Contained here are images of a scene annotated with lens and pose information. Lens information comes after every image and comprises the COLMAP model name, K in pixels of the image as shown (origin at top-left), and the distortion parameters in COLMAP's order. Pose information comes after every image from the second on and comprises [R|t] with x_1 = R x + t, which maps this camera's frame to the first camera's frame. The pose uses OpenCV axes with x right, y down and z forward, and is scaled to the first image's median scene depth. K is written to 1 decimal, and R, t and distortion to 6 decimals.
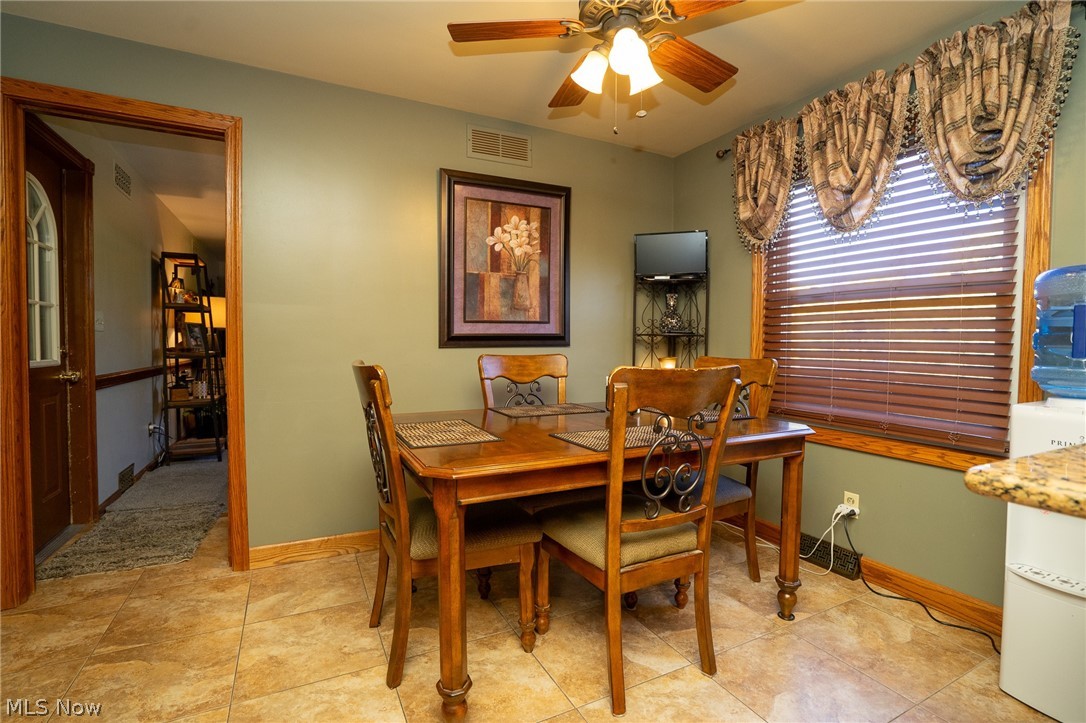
lens RADIAL K [[496.5, 0, 546.8], [0, 496.5, 362.2], [0, 0, 1]] dist [-0.046059, 0.011541]
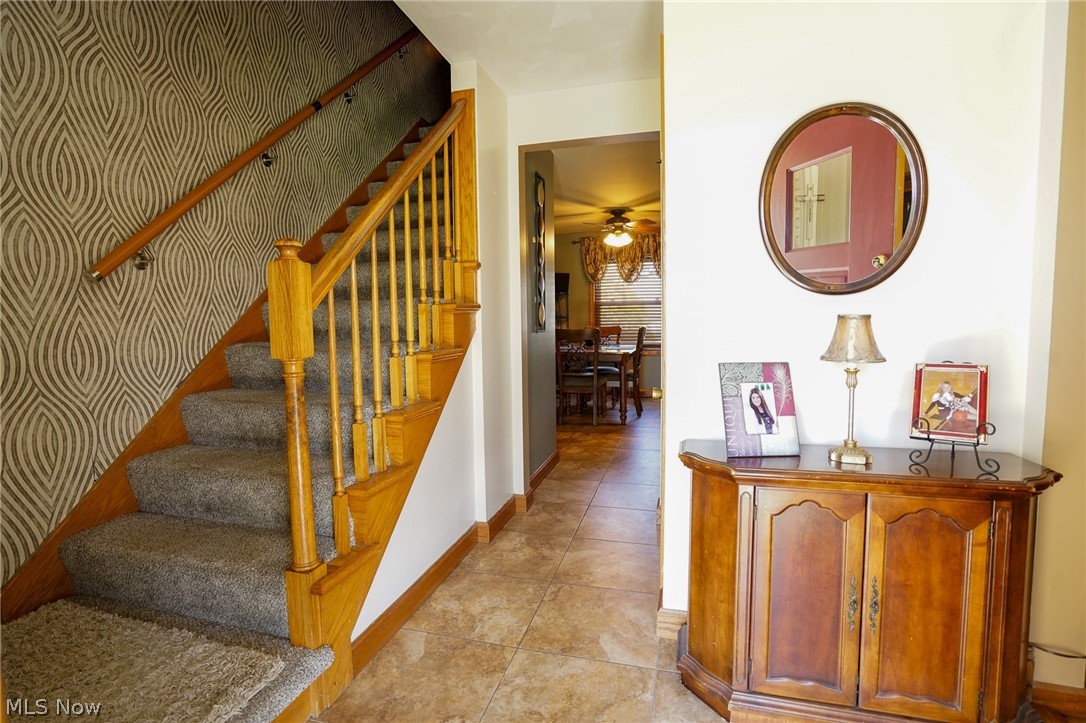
lens RADIAL K [[496.5, 0, 546.3], [0, 496.5, 359.5], [0, 0, 1]] dist [-0.046059, 0.011541]
pose [[0.689491, -0.068745, 0.721024, -1.630354], [0.042965, 0.997615, 0.054030, 0.016406], [-0.723019, -0.006275, 0.690800, -0.626096]]
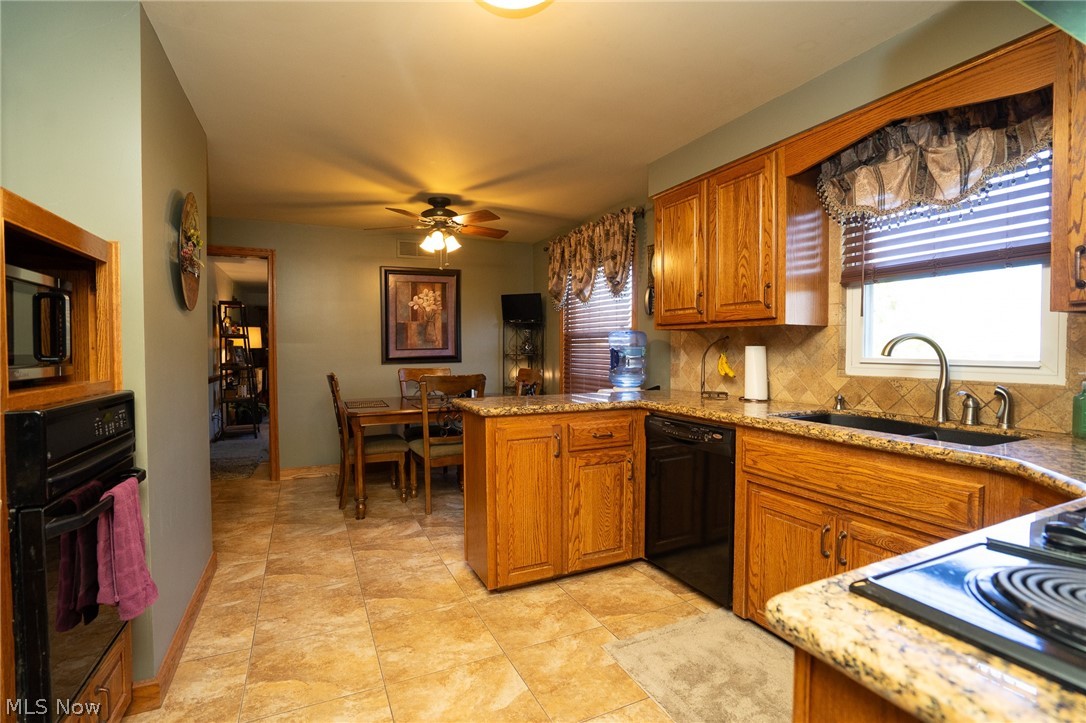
lens RADIAL K [[496.5, 0, 534.8], [0, 496.5, 354.9], [0, 0, 1]] dist [-0.046059, 0.011541]
pose [[0.999047, -0.010283, -0.042428, 0.413221], [0.009217, 0.999639, -0.025231, -0.012606], [0.042672, 0.024816, 0.998781, -0.772405]]
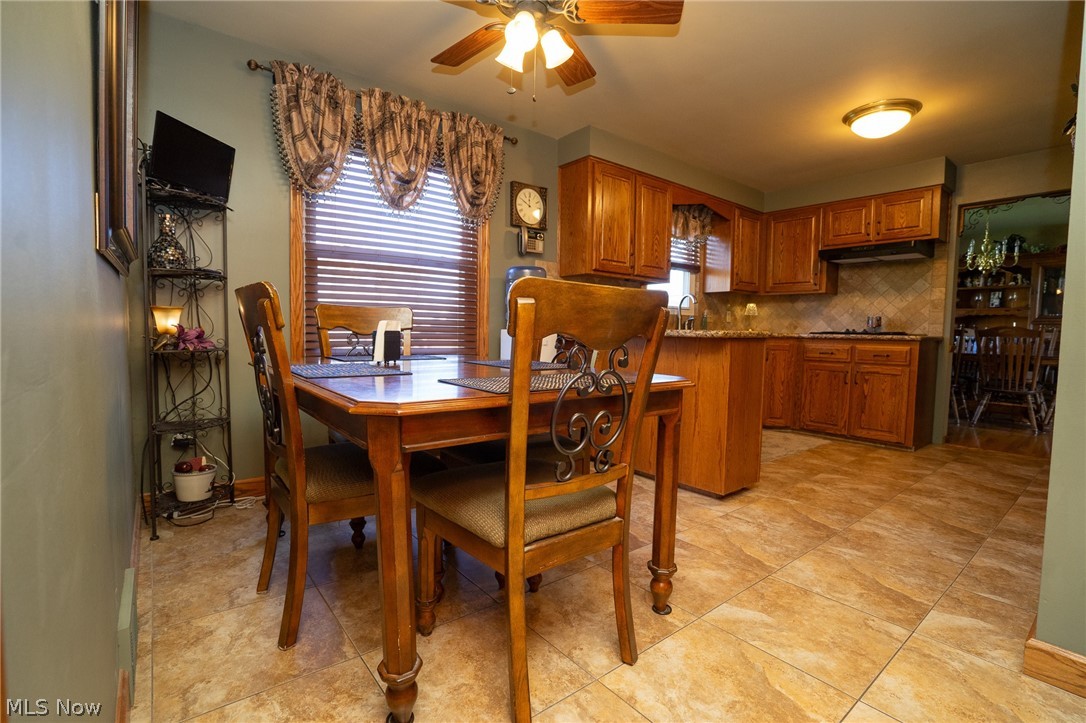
lens RADIAL K [[496.5, 0, 539.7], [0, 496.5, 362.0], [0, 0, 1]] dist [-0.046059, 0.011541]
pose [[-0.189034, -0.075024, 0.979100, -0.614512], [0.019948, 0.996578, 0.080214, 0.028090], [-0.981768, 0.034694, -0.186890, 0.724265]]
